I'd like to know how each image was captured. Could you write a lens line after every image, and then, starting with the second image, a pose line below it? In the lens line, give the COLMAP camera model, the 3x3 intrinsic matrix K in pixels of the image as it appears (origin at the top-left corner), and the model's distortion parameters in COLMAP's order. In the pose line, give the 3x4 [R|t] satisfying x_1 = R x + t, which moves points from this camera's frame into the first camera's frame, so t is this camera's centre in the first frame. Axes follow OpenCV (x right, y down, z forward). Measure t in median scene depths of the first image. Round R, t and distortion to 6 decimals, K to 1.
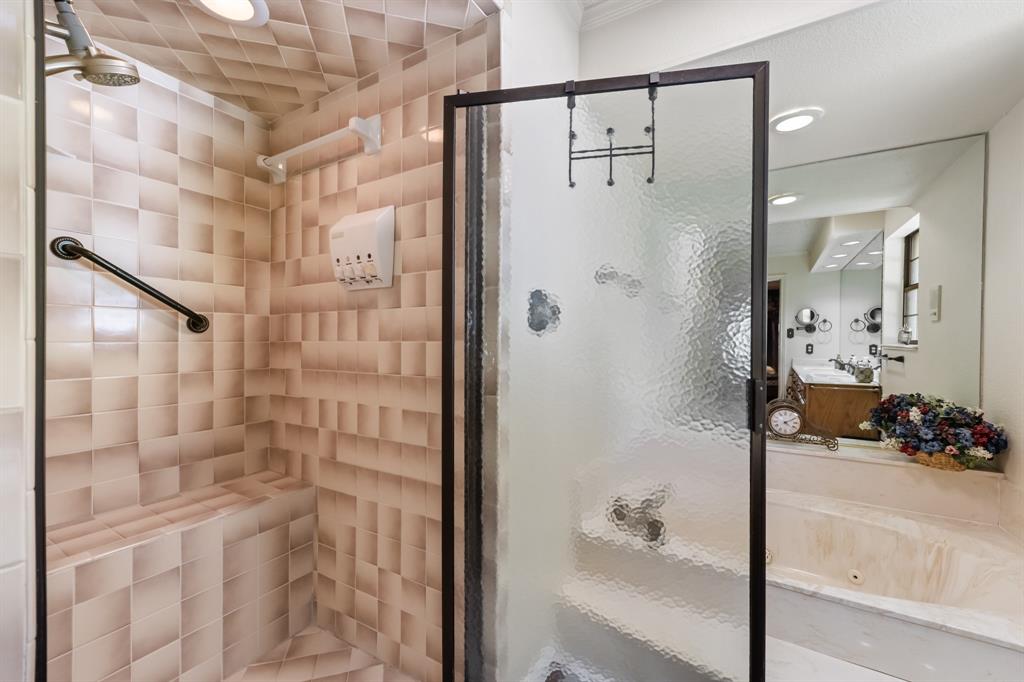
lens RADIAL K [[418.2, 0, 510.1], [0, 418.2, 343.0], [0, 0, 1]] dist [-0.000874, -0.000096]
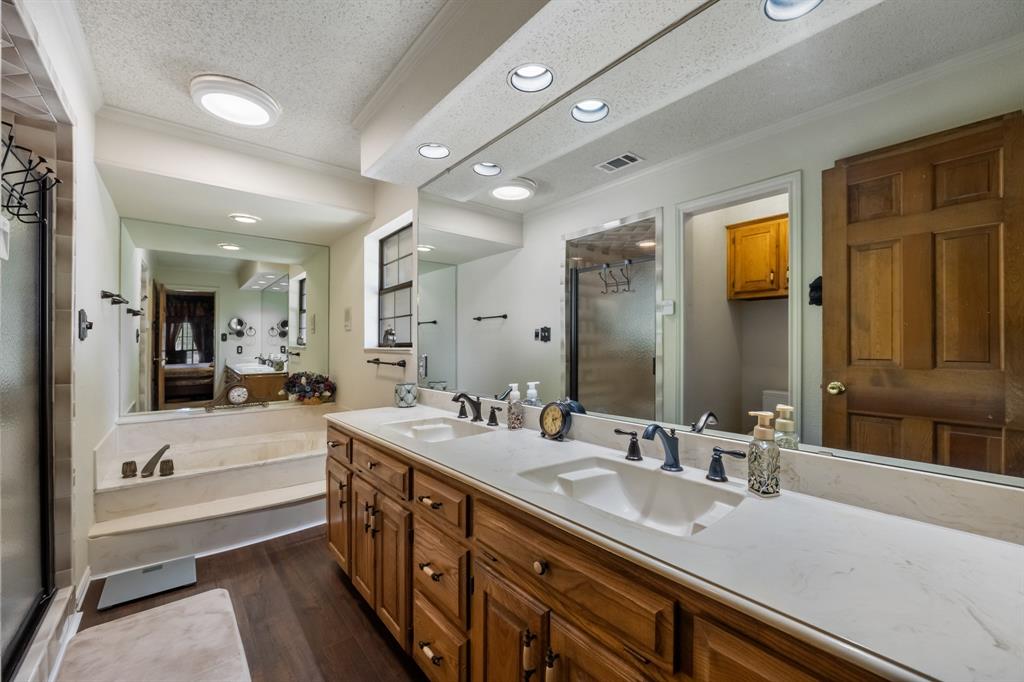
lens RADIAL K [[418.2, 0, 510.4], [0, 418.2, 342.6], [0, 0, 1]] dist [-0.000874, -0.000096]
pose [[0.345212, -0.004099, 0.938516, -0.315062], [0.009478, 0.999955, 0.000881, -0.002103], [-0.938477, 0.008591, 0.345236, -0.345845]]
